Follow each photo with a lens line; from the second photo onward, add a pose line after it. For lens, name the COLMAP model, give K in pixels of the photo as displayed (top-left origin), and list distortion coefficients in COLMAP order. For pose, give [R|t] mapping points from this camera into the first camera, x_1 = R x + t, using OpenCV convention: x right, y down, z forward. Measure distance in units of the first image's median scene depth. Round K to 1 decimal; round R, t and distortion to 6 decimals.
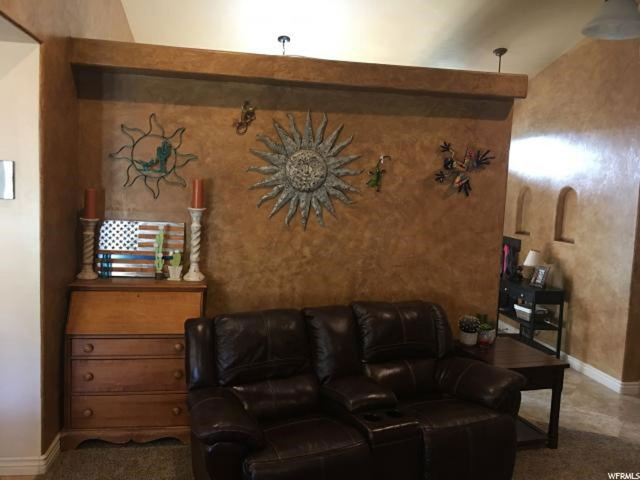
lens RADIAL K [[547.3, 0, 319.3], [0, 547.3, 234.6], [0, 0, 1]] dist [0.081359, -0.116374]
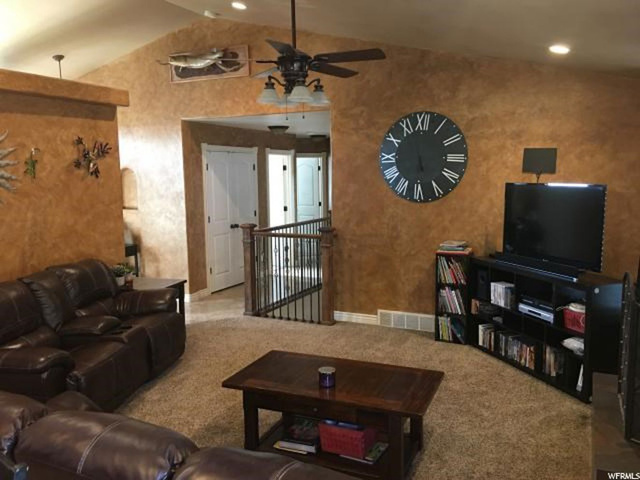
lens RADIAL K [[547.3, 0, 319.3], [0, 547.3, 234.6], [0, 0, 1]] dist [0.081359, -0.116374]
pose [[0.572636, -0.143694, 0.807118, -0.526068], [0.113454, 0.988936, 0.095570, -0.001564], [-0.811921, 0.036844, 0.582603, -0.206658]]
